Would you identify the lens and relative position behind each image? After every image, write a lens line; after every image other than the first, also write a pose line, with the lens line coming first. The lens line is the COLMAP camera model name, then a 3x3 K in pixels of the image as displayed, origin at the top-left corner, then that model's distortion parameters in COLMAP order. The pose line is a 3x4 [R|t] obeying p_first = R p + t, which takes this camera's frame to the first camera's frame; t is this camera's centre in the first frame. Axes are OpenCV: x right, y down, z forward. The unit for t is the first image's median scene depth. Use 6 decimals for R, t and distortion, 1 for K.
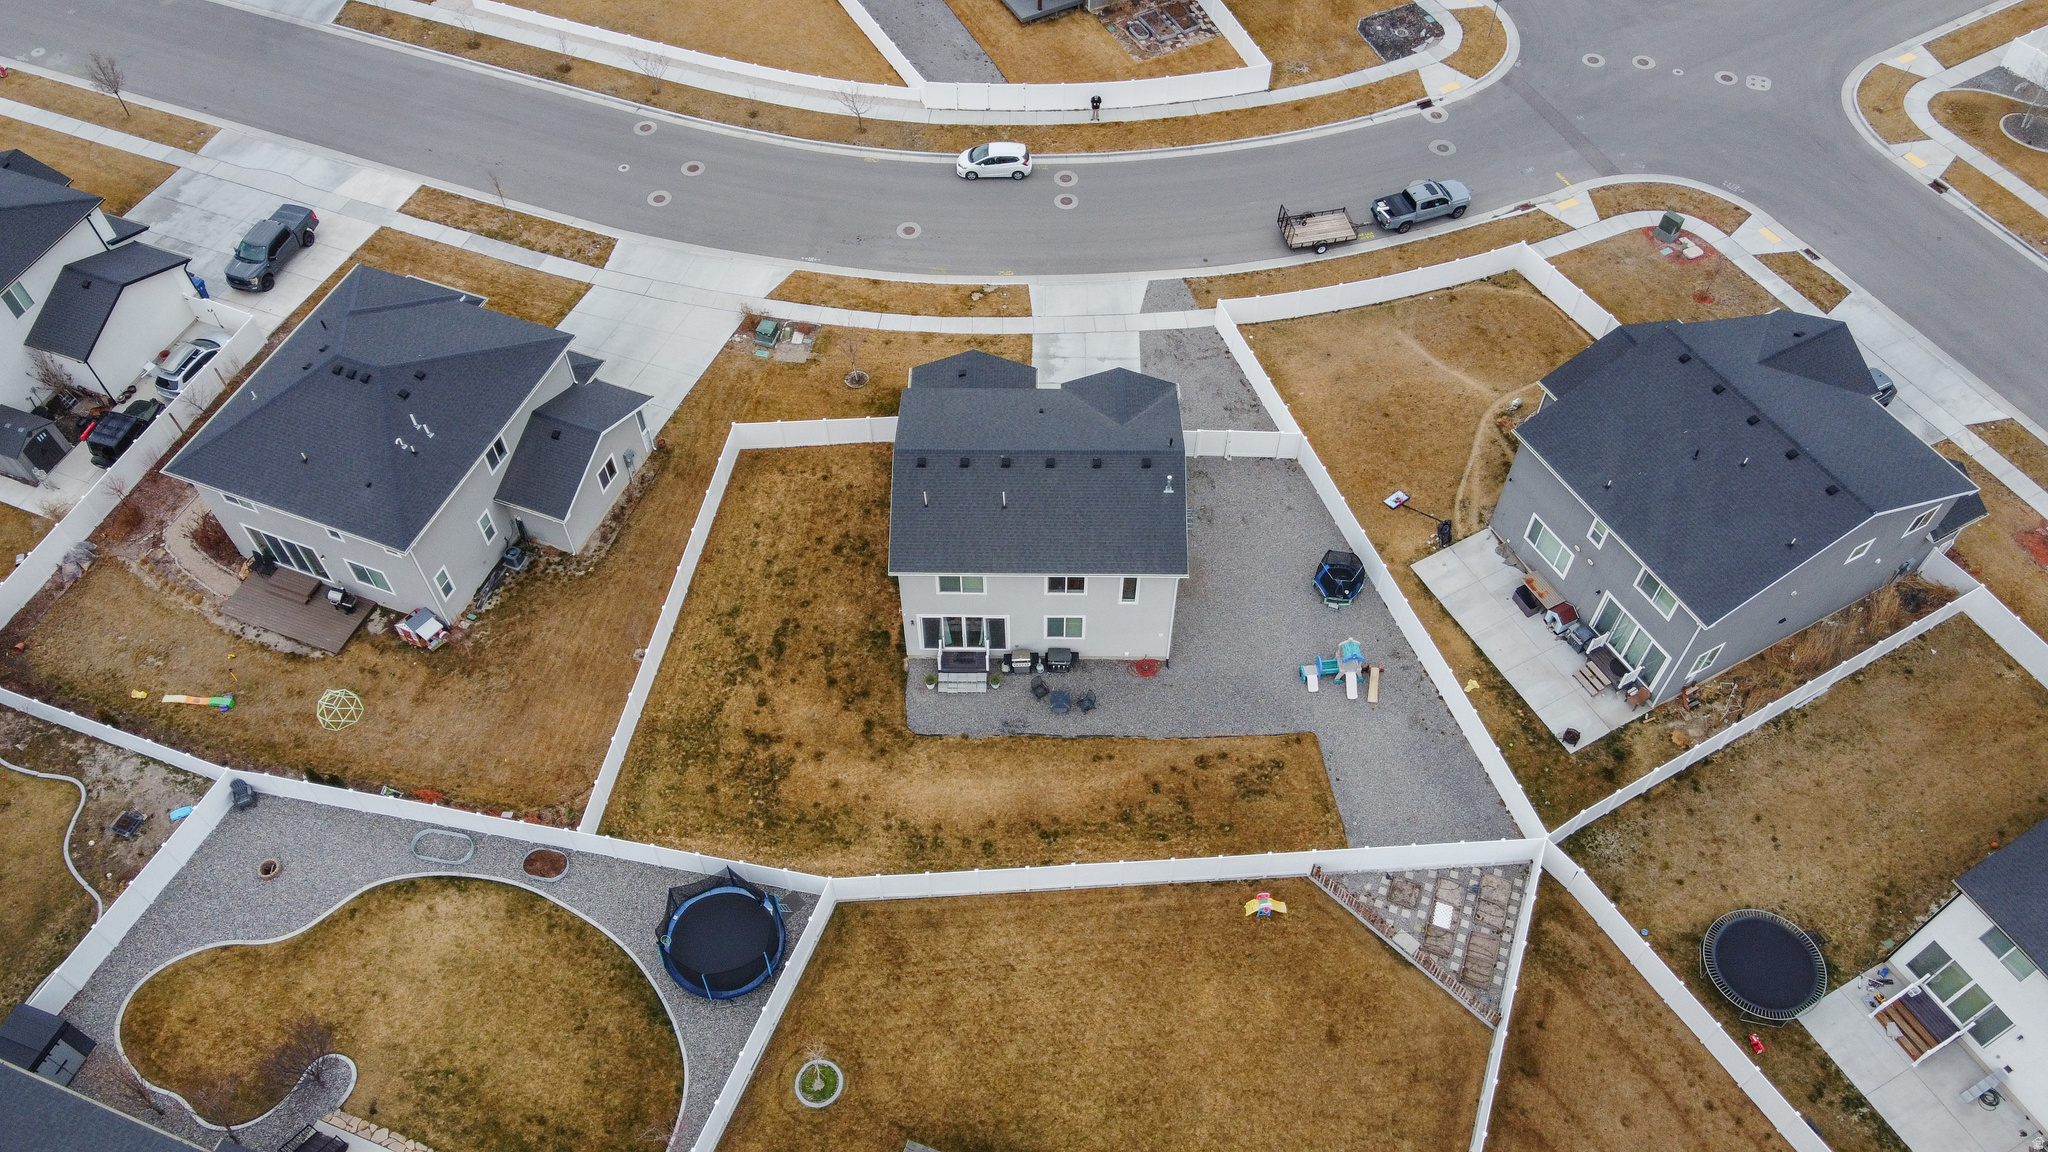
lens RADIAL K [[1569.0, 0, 1024.0], [0, 1569.0, 576.0], [0, 0, 1]] dist [-0.001506, 0.044051]
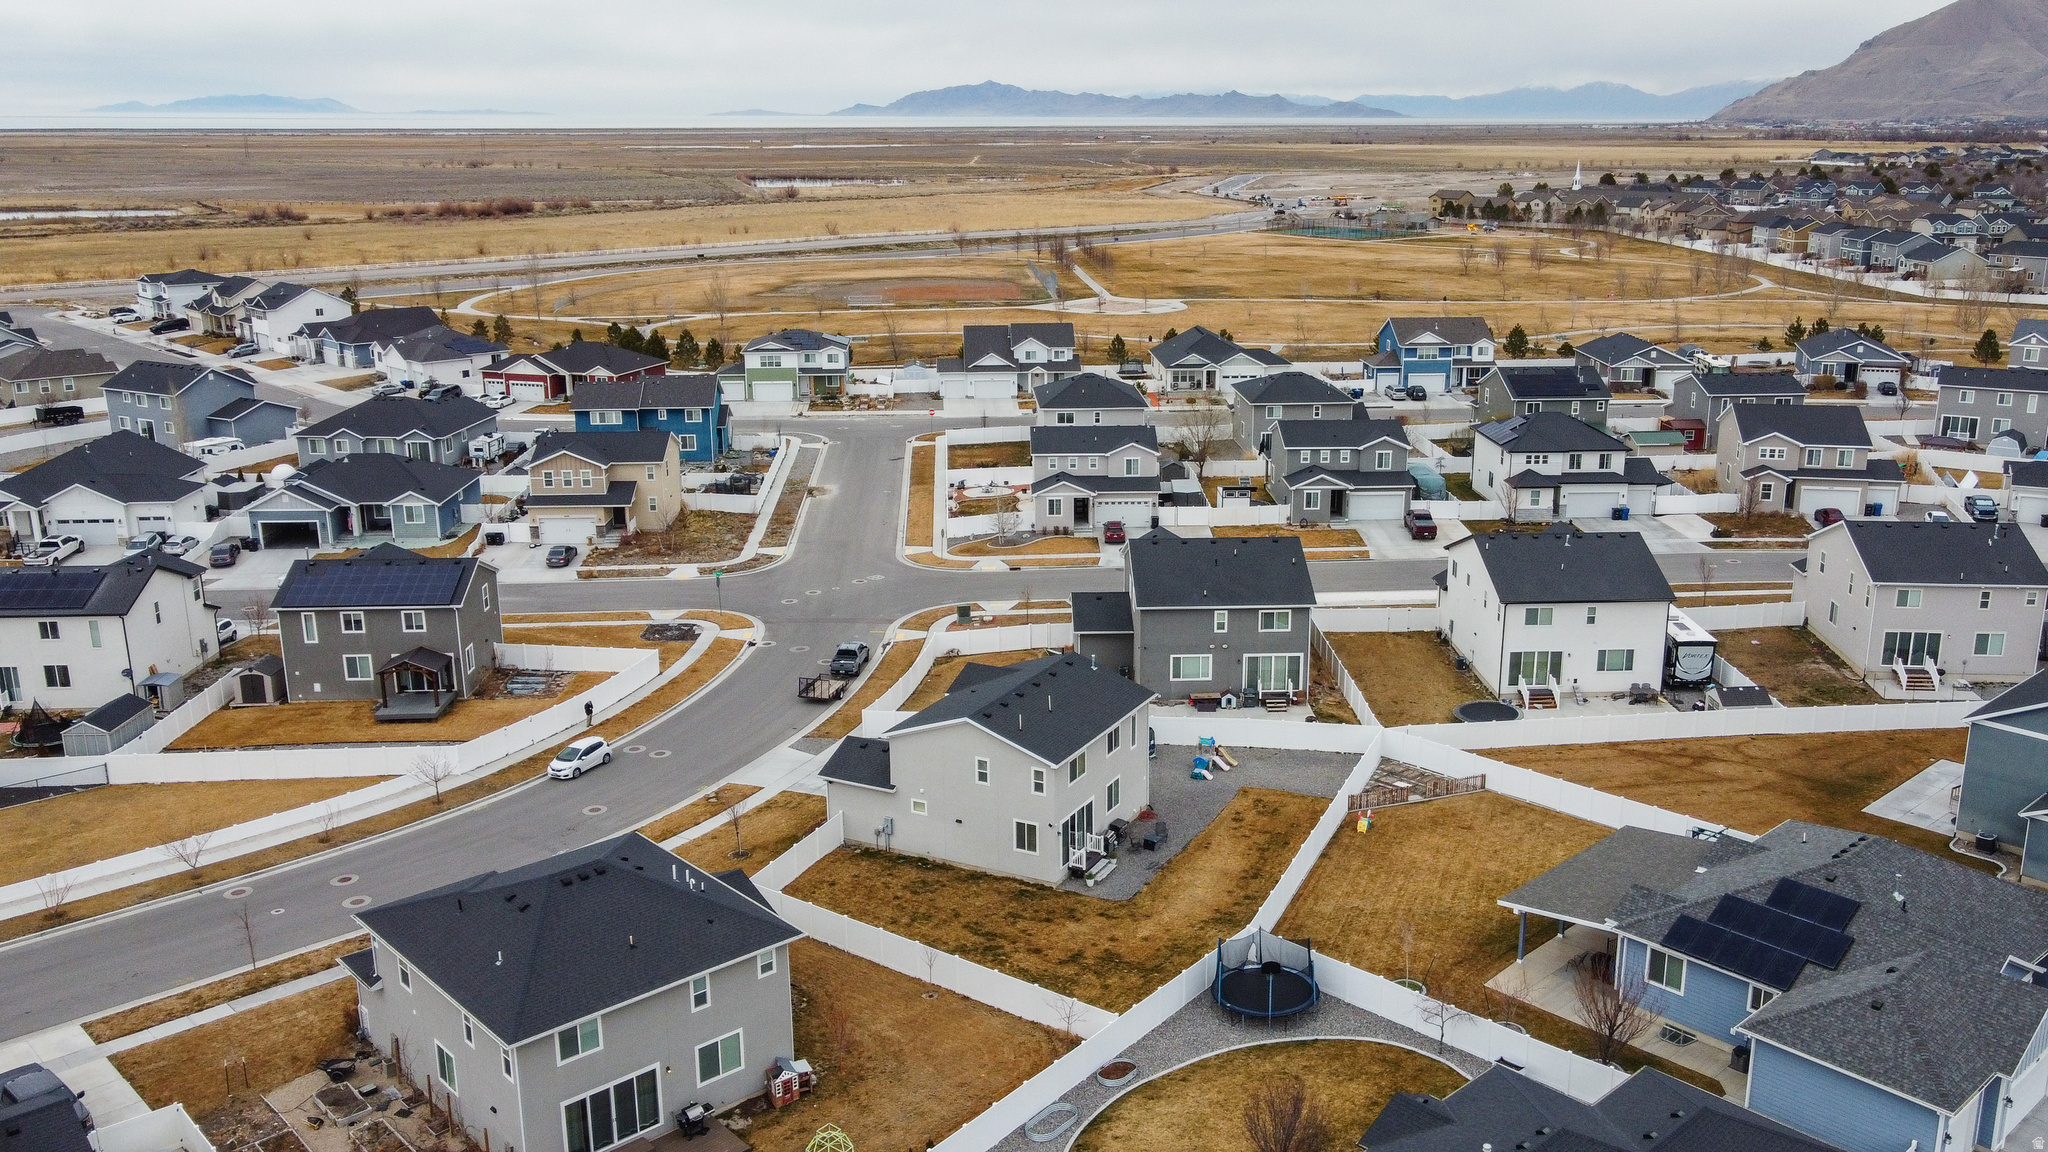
lens RADIAL K [[1693.8, 0, 1107.6], [0, 1693.8, 575.6], [0, 0, 1]] dist [-0.008187, 0.067610]
pose [[0.420171, -0.233249, 0.876956, -1.108840], [0.725957, 0.666240, -0.170620, 0.142058], [-0.544466, 0.708321, 0.449263, 0.265149]]
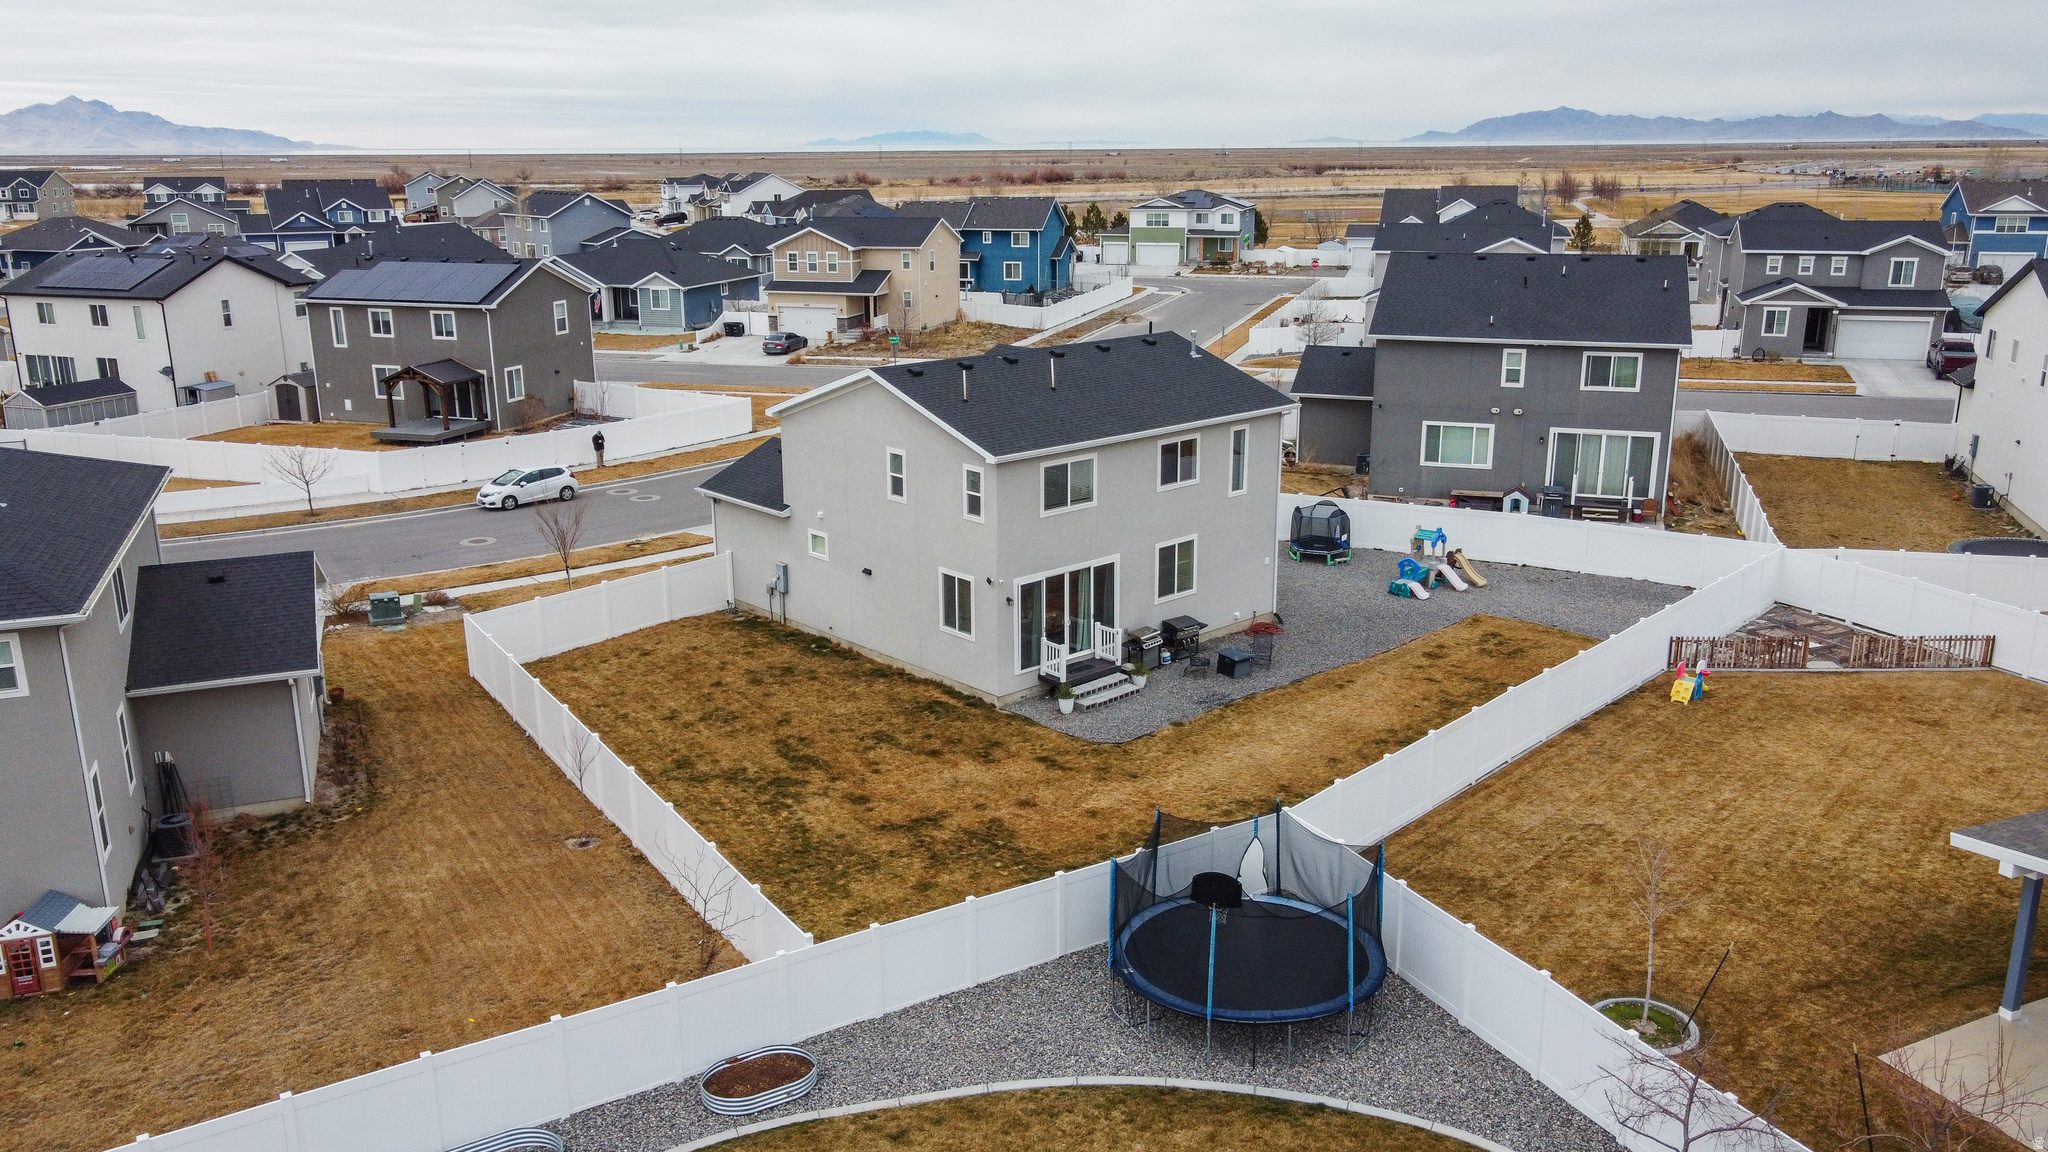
lens RADIAL K [[1569.0, 0, 1024.0], [0, 1569.0, 576.0], [0, 0, 1]] dist [-0.001506, 0.044051]
pose [[0.729250, -0.182793, 0.659379, -0.459290], [0.550790, 0.728586, -0.407176, 0.269363], [-0.405985, 0.660113, 0.632003, 0.595201]]
